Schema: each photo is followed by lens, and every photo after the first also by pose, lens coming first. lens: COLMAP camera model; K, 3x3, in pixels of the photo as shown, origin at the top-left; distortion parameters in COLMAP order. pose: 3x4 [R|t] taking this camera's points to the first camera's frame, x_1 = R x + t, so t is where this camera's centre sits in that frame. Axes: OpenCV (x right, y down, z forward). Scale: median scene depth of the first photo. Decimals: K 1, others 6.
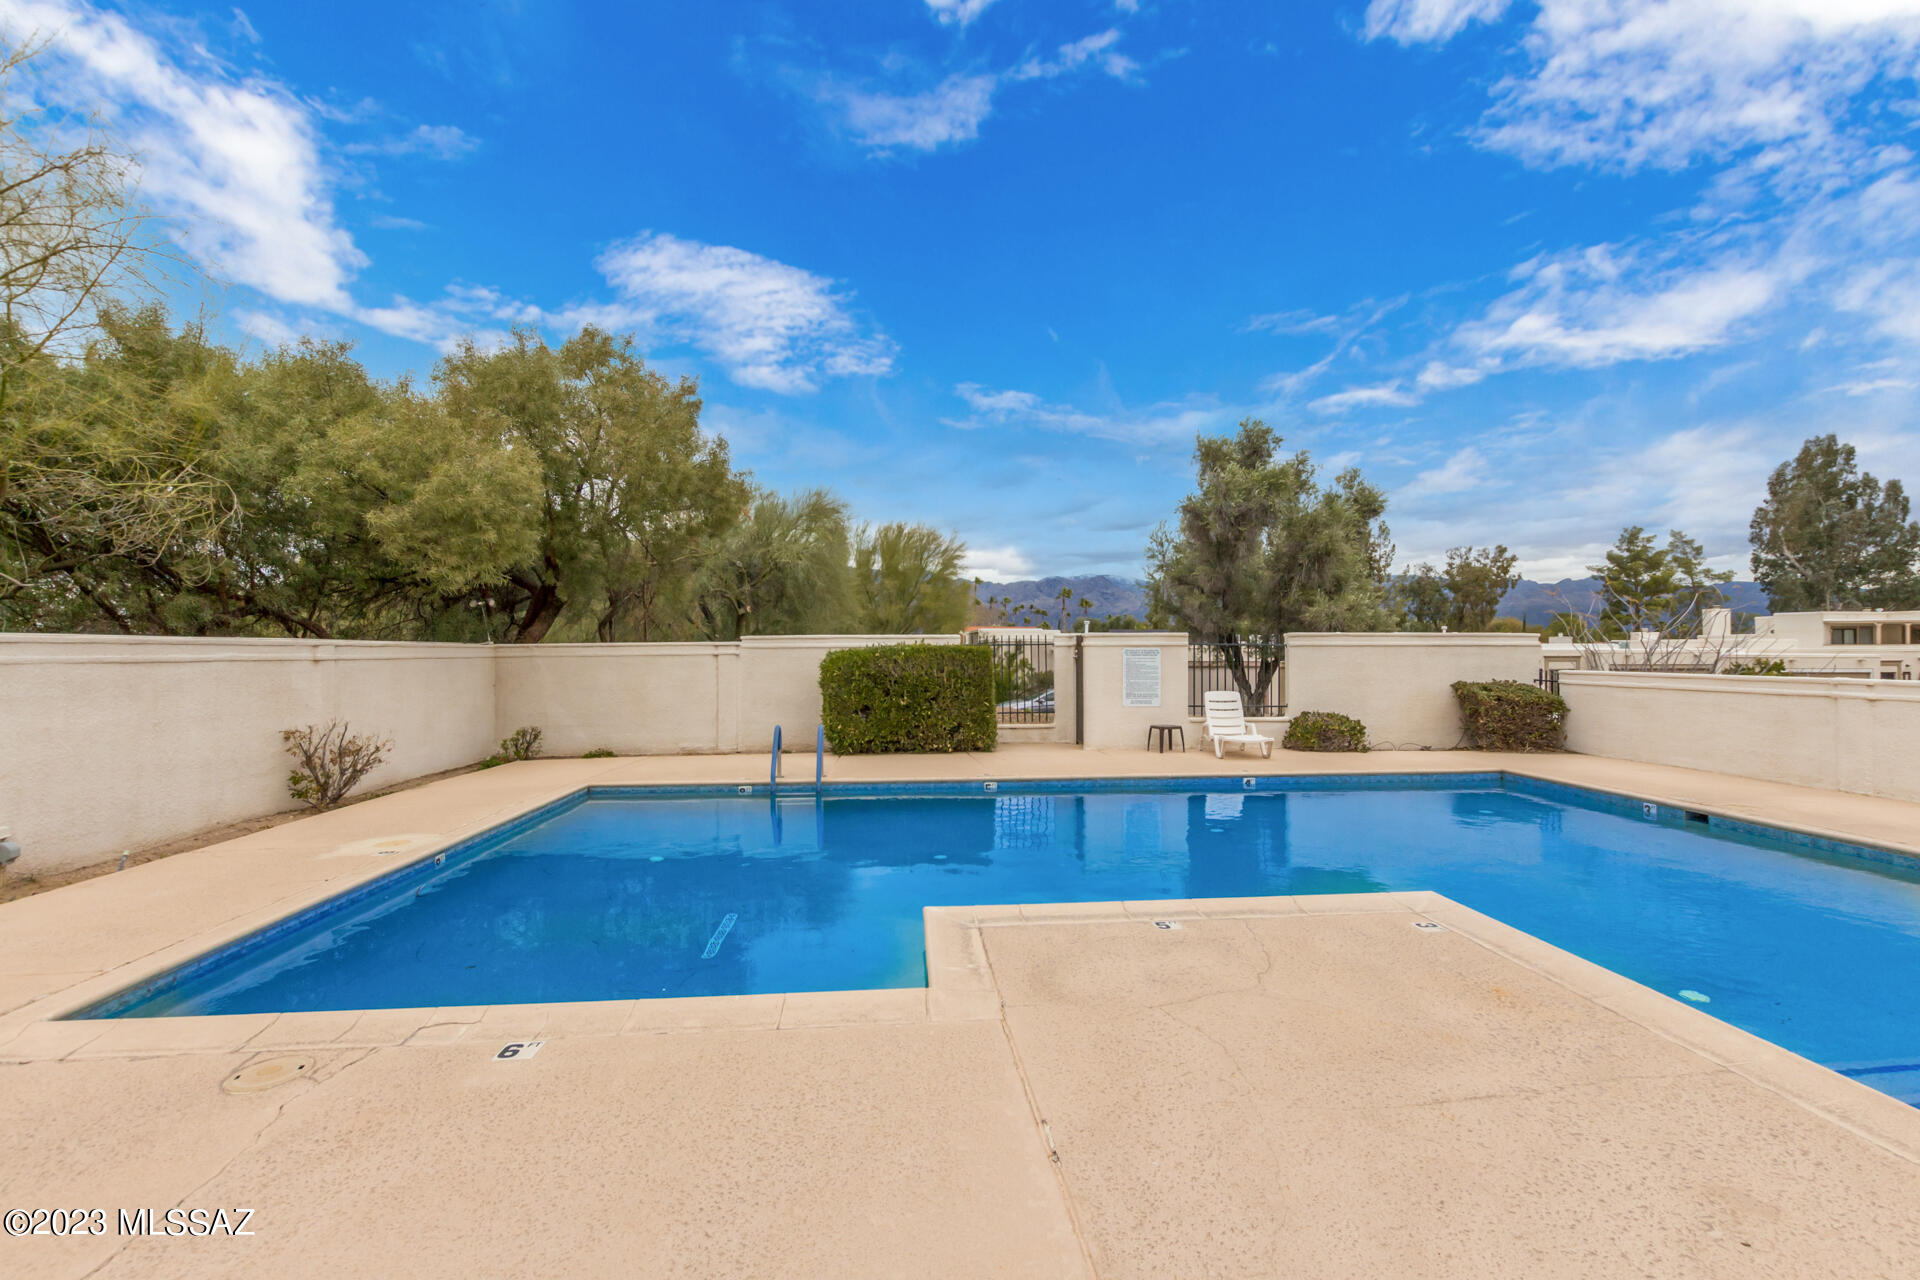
lens RADIAL K [[883.0, 0, 966.1], [0, 883.0, 647.9], [0, 0, 1]] dist [0.002025, -0.001843]
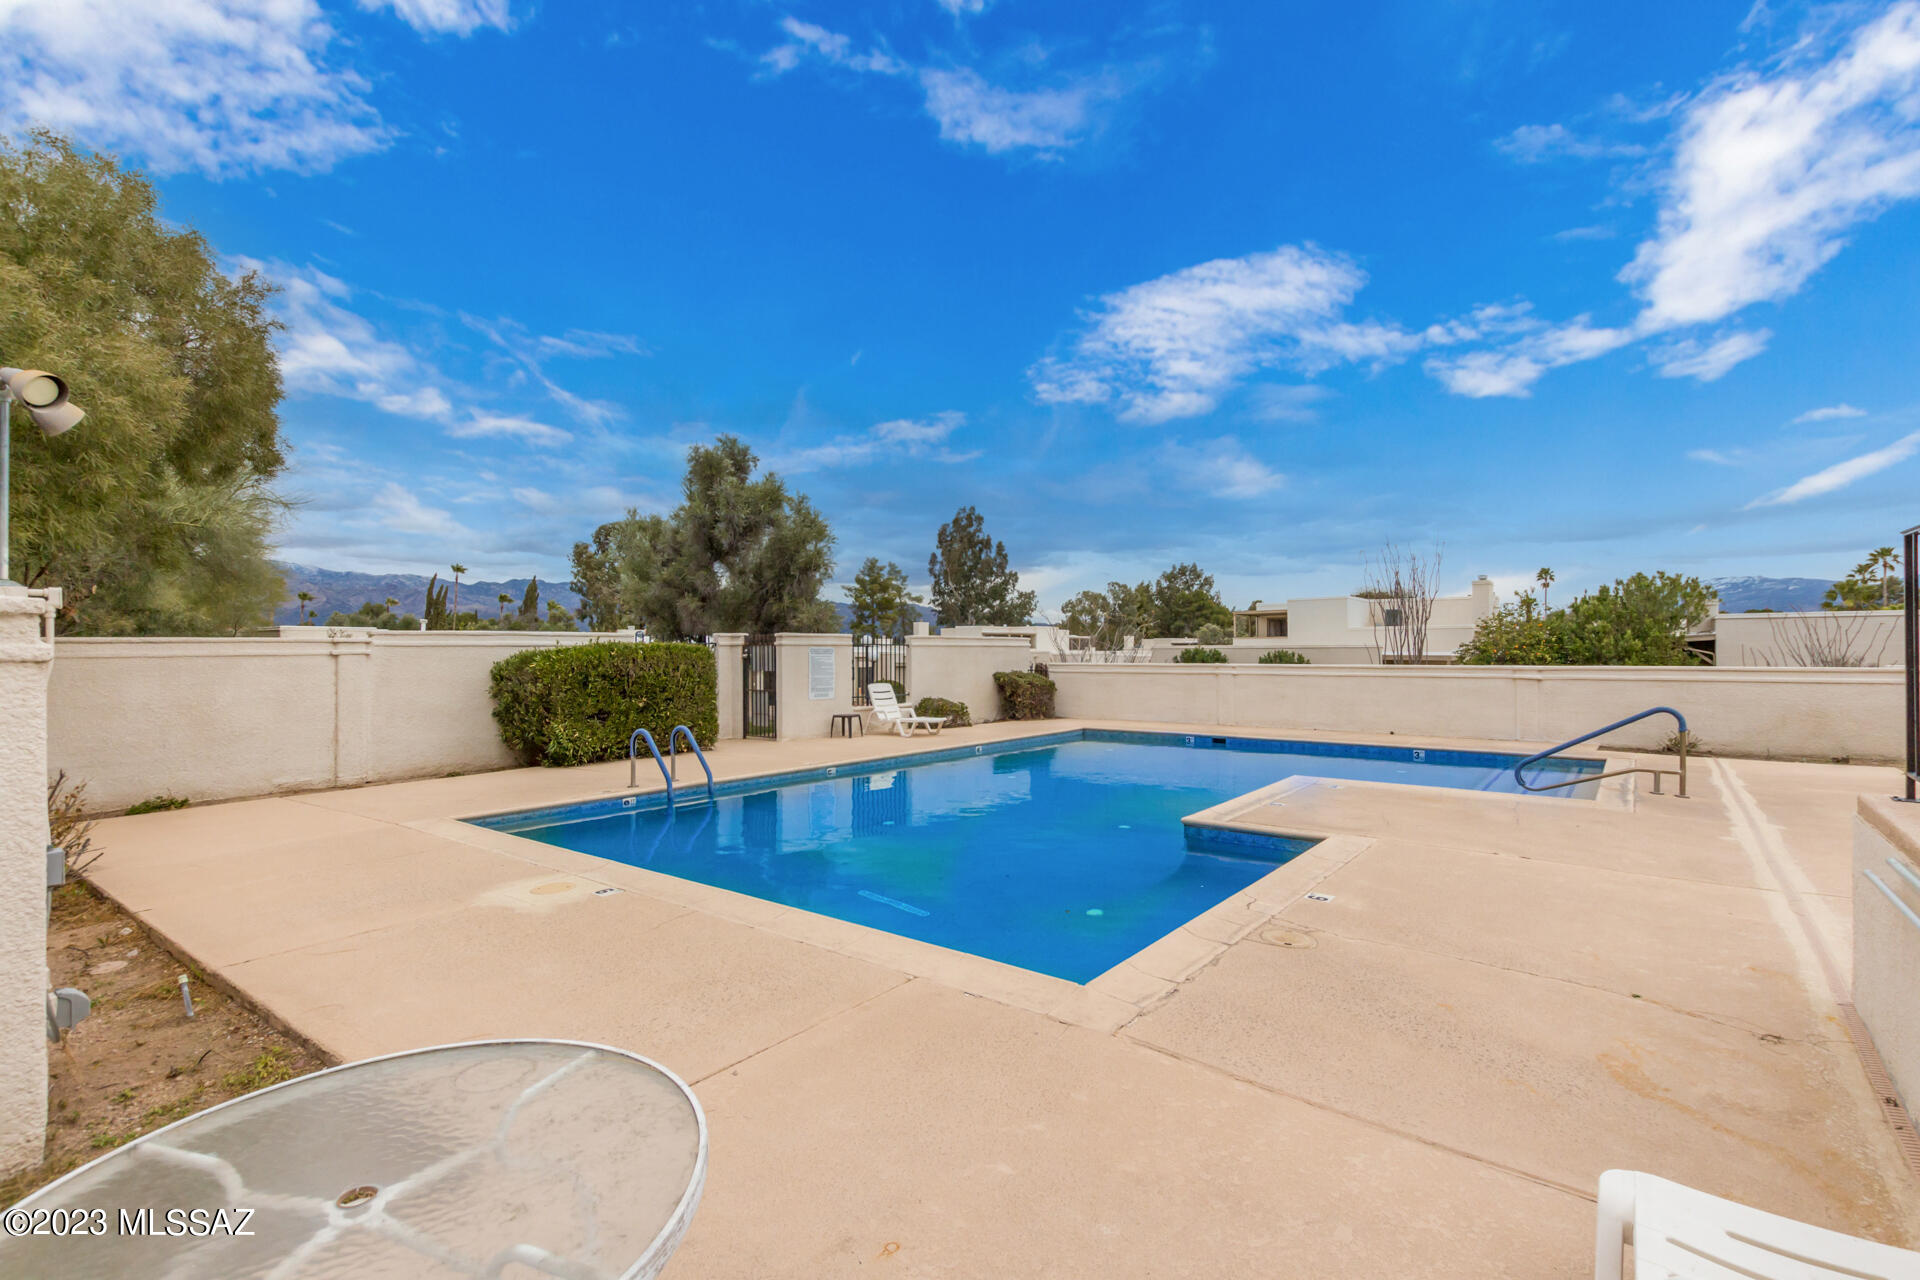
lens RADIAL K [[883.0, 0, 988.0], [0, 883.0, 643.8], [0, 0, 1]] dist [0.002025, -0.001843]
pose [[0.655037, 0.006968, 0.755565, -0.511459], [0.000162, 0.999956, -0.009362, 0.006456], [-0.755597, 0.006255, 0.655007, 0.103688]]
